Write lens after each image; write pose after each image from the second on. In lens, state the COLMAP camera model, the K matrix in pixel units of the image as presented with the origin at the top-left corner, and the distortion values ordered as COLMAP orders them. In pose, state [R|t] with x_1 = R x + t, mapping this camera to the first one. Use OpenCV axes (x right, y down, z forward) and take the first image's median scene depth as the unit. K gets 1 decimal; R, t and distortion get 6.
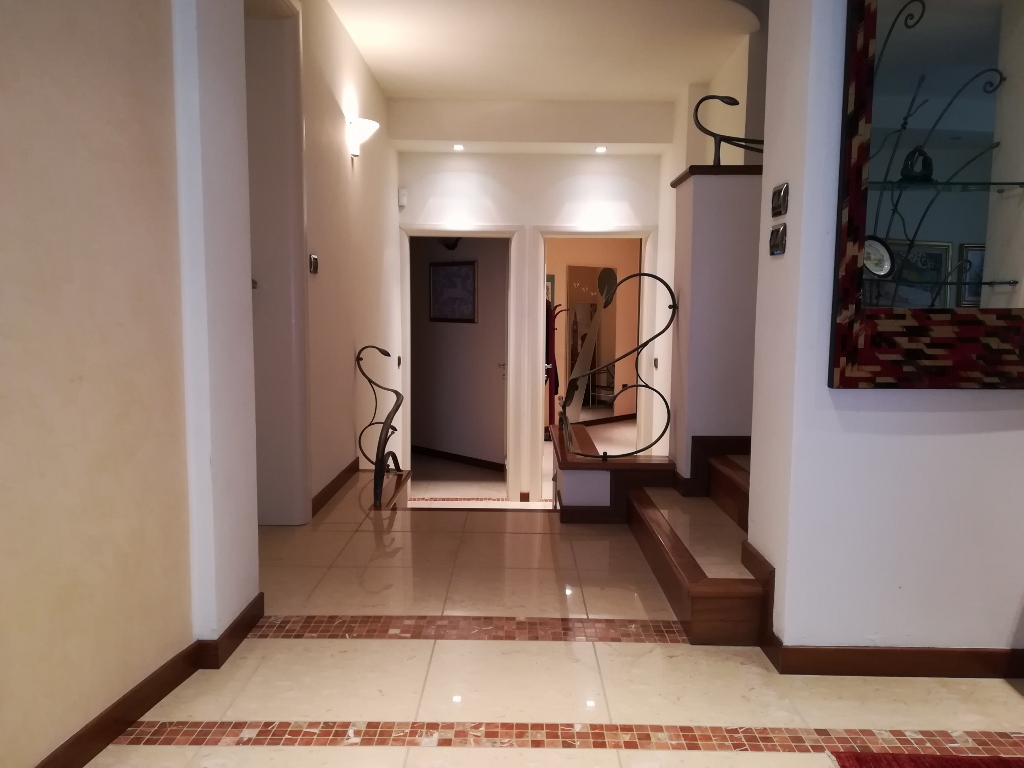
lens RADIAL K [[800.0, 0, 521.2], [0, 800.0, 384.6], [0, 0, 1]] dist [0.025431, -0.032206]
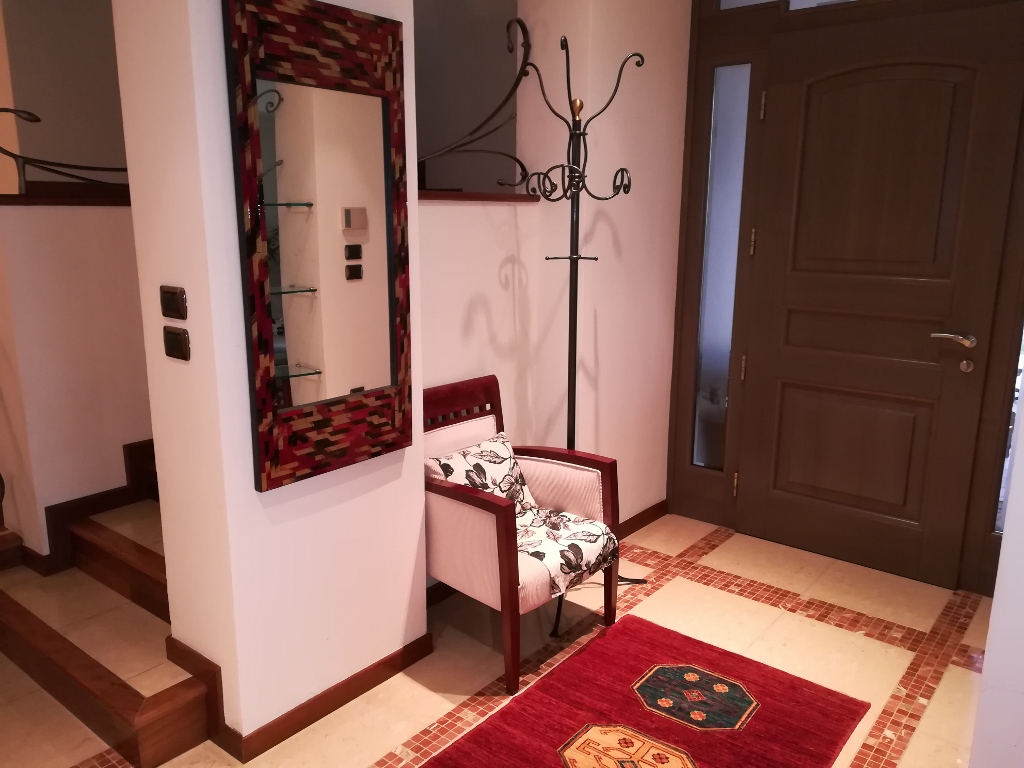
lens RADIAL K [[800.0, 0, 517.4], [0, 800.0, 382.9], [0, 0, 1]] dist [0.025431, -0.032206]
pose [[0.630542, -0.163901, 0.758653, -0.171546], [0.076660, 0.985821, 0.149264, -0.267226], [-0.772360, -0.035959, 0.634166, 0.086116]]
